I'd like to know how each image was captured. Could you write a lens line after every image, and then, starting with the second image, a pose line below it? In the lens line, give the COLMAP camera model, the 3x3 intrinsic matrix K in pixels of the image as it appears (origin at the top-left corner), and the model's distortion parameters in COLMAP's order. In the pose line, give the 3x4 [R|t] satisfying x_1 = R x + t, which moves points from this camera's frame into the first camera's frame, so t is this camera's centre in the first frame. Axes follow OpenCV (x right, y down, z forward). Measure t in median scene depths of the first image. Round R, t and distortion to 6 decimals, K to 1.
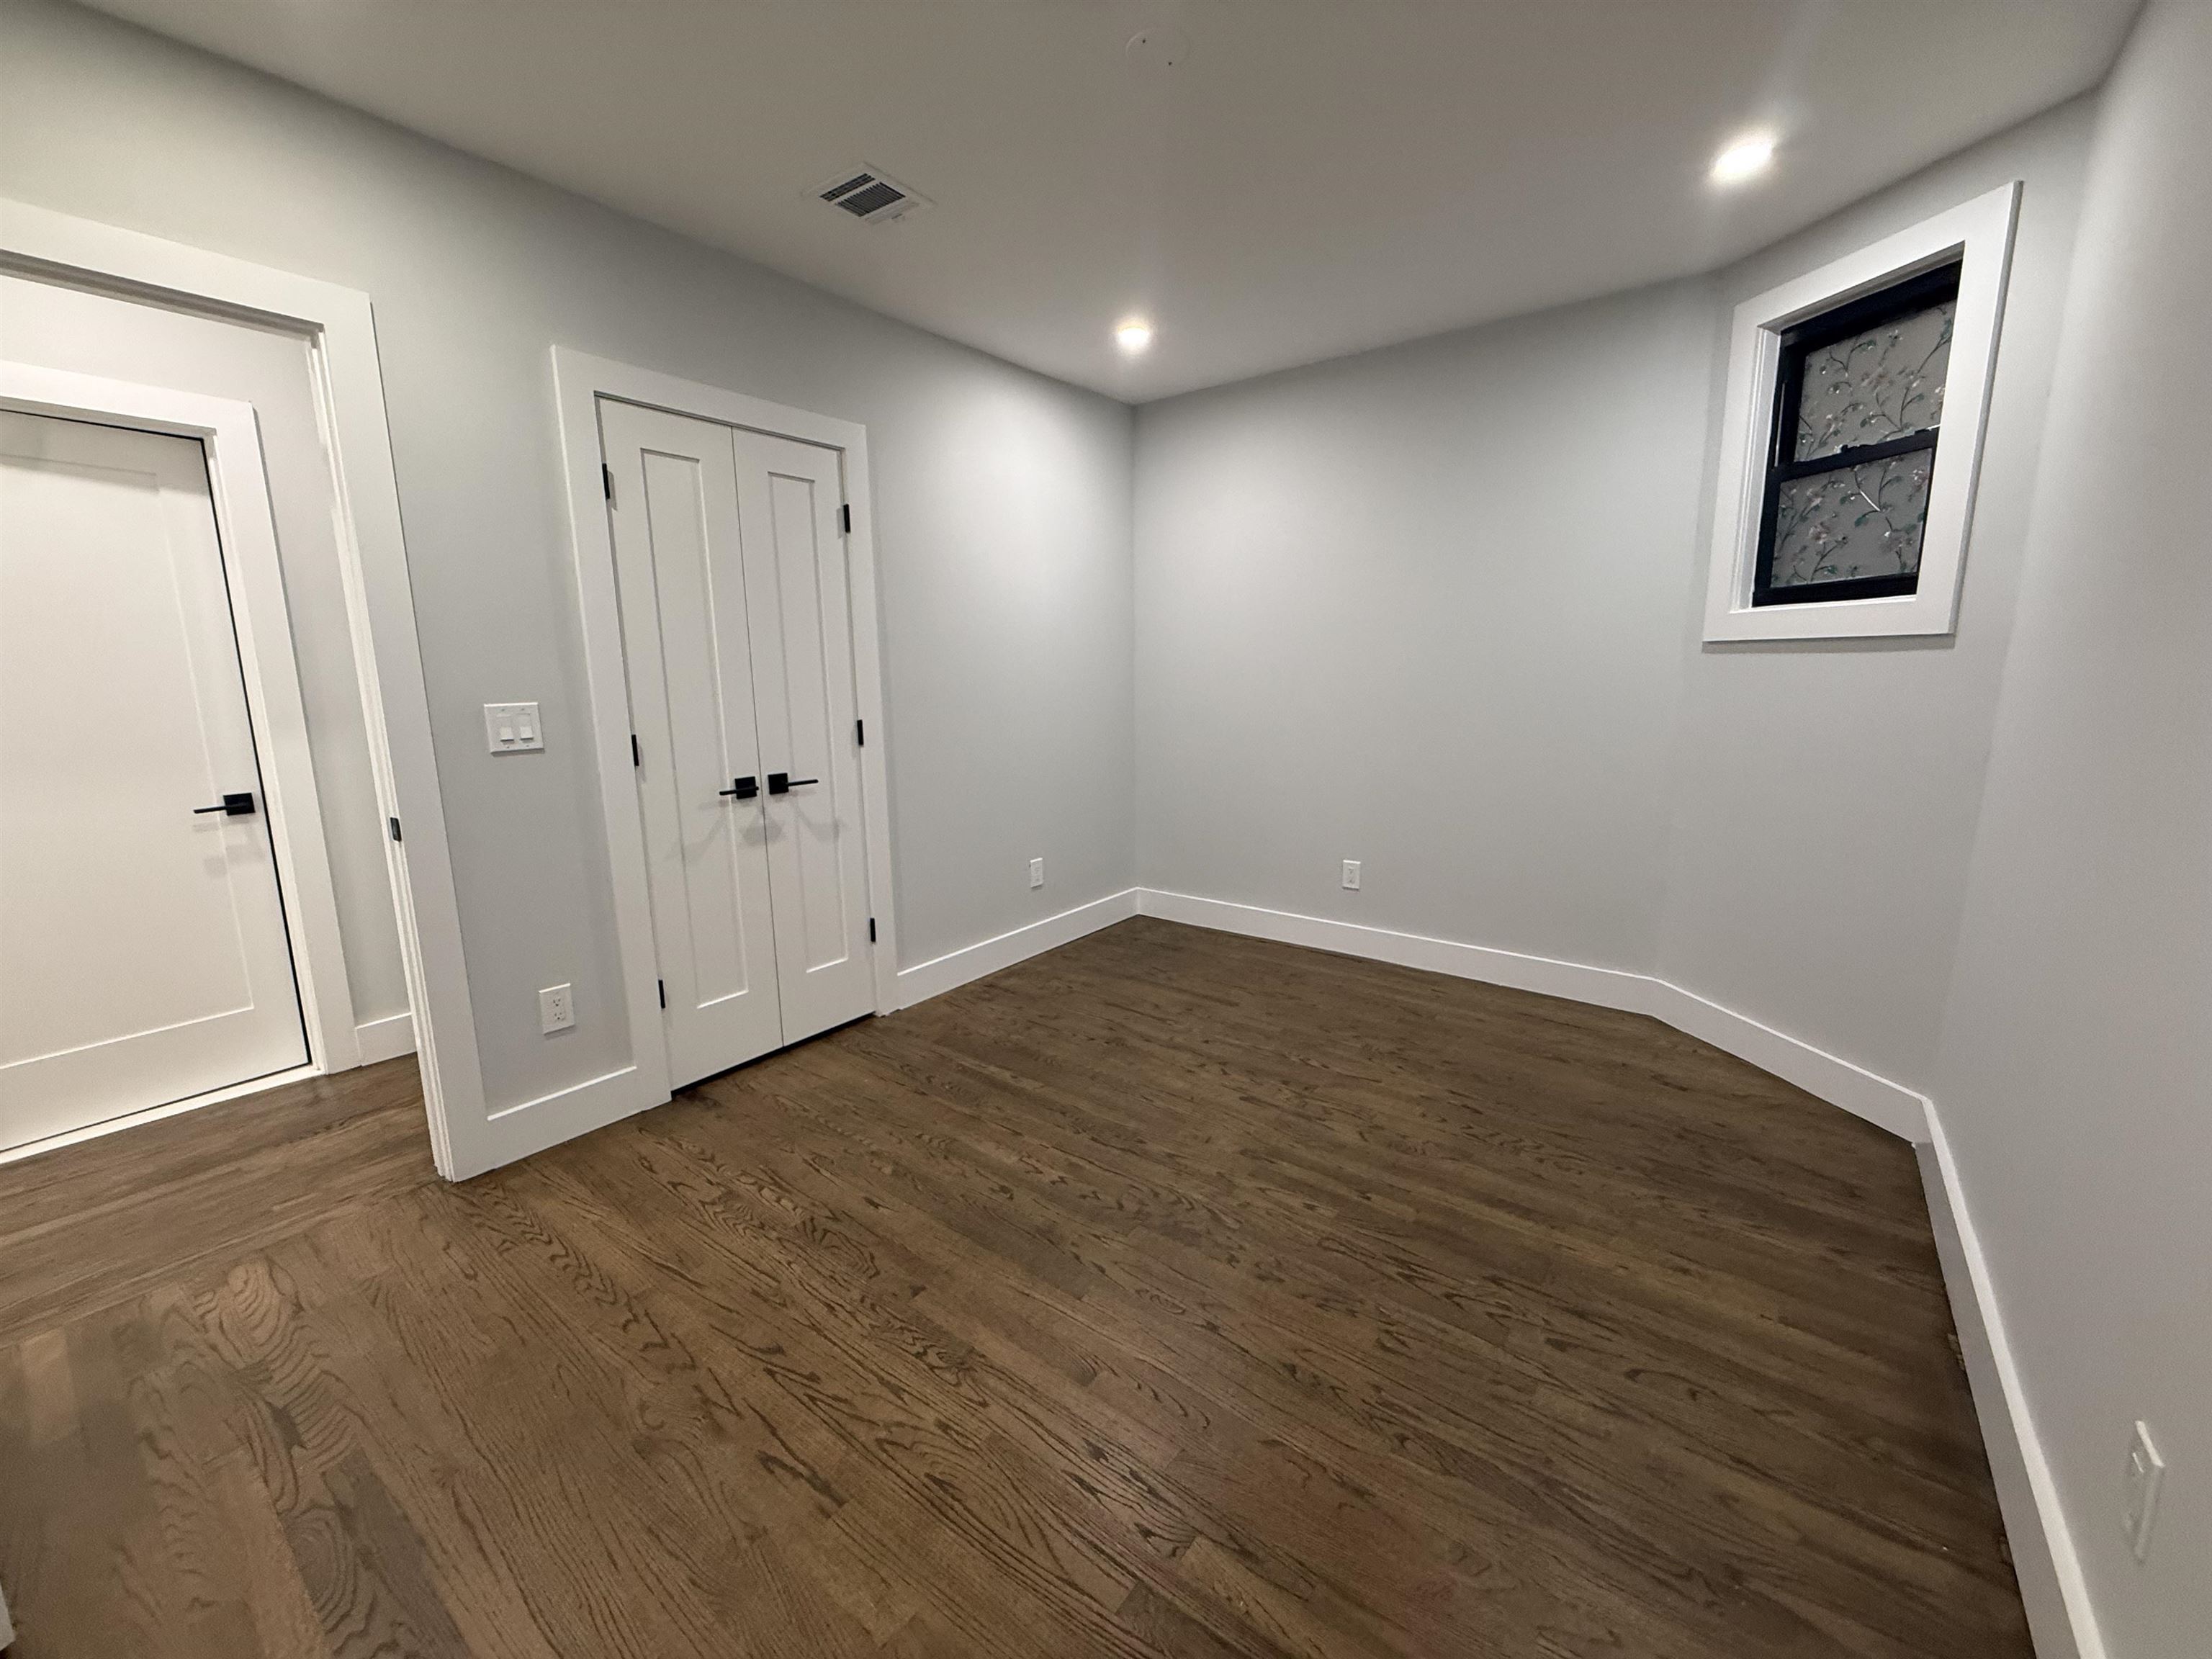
lens RADIAL K [[868.0, 0, 1099.1], [0, 868.0, 826.9], [0, 0, 1]] dist [0.000426, -0.000063]
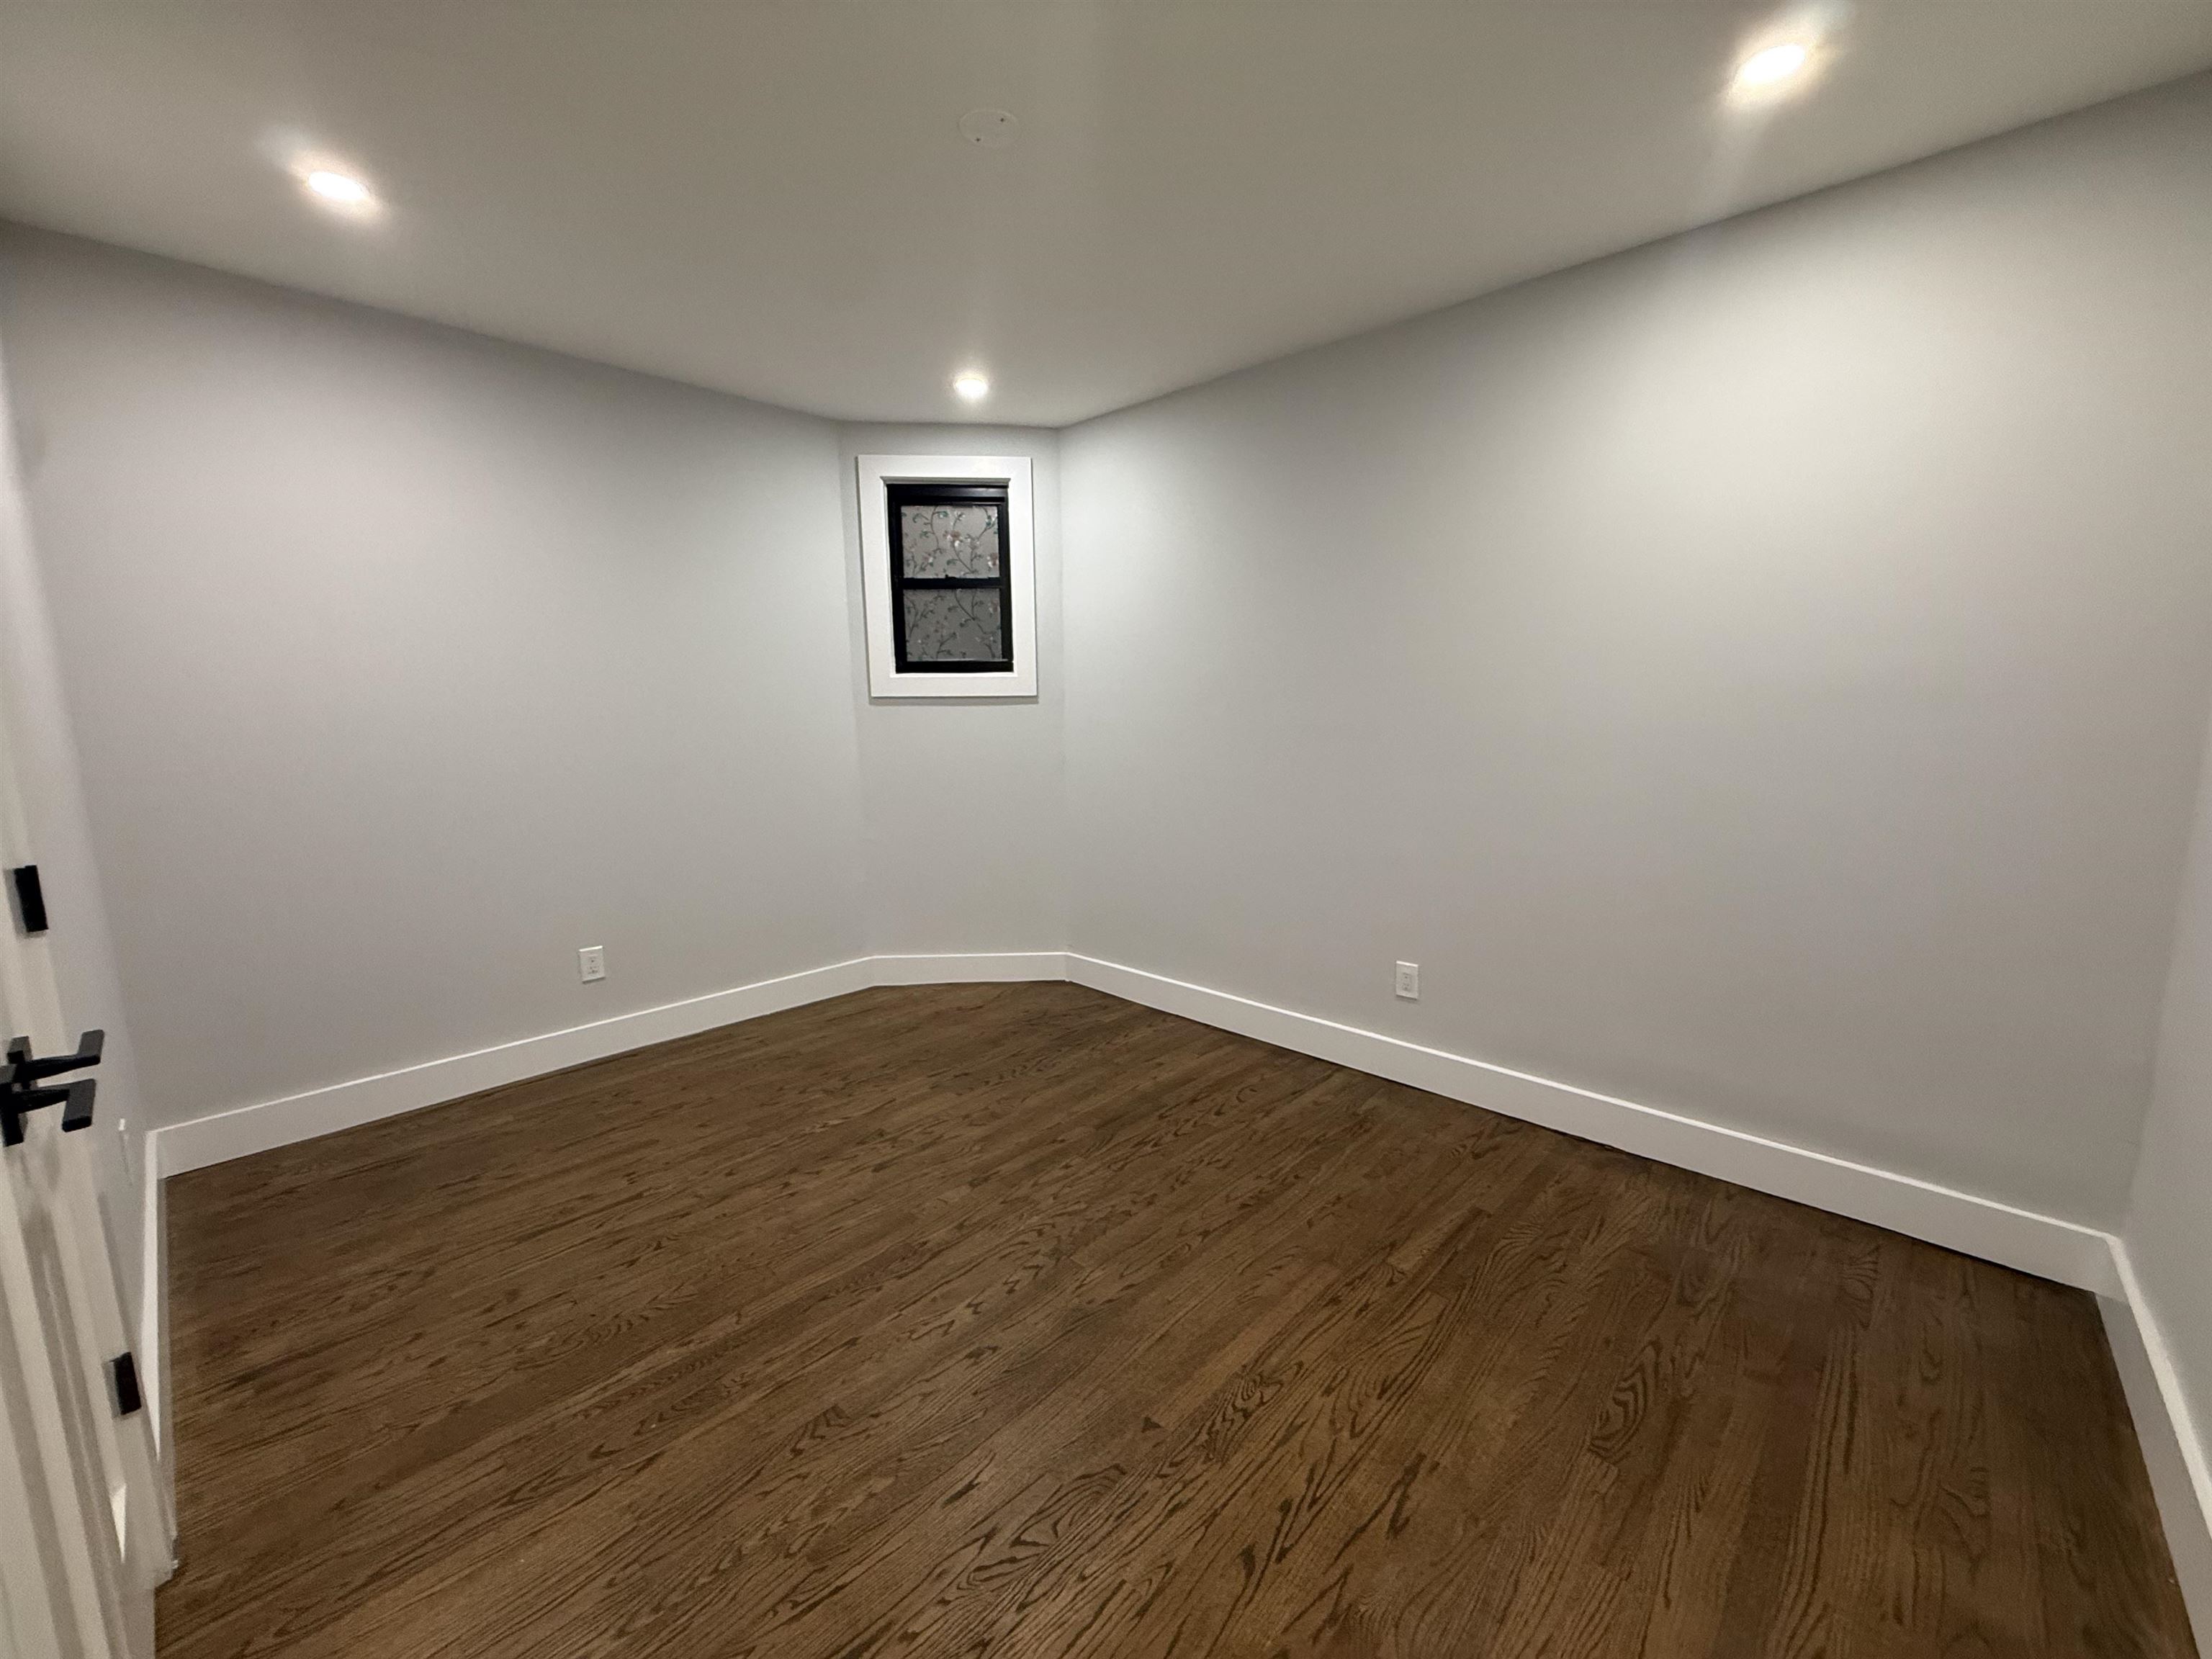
lens RADIAL K [[868.0, 0, 1099.1], [0, 868.0, 826.9], [0, 0, 1]] dist [0.000426, -0.000063]
pose [[0.119947, -0.132301, 0.983925, -0.788651], [0.187744, 0.976221, 0.108378, -0.125351], [-0.974867, 0.171726, 0.141933, 0.650963]]
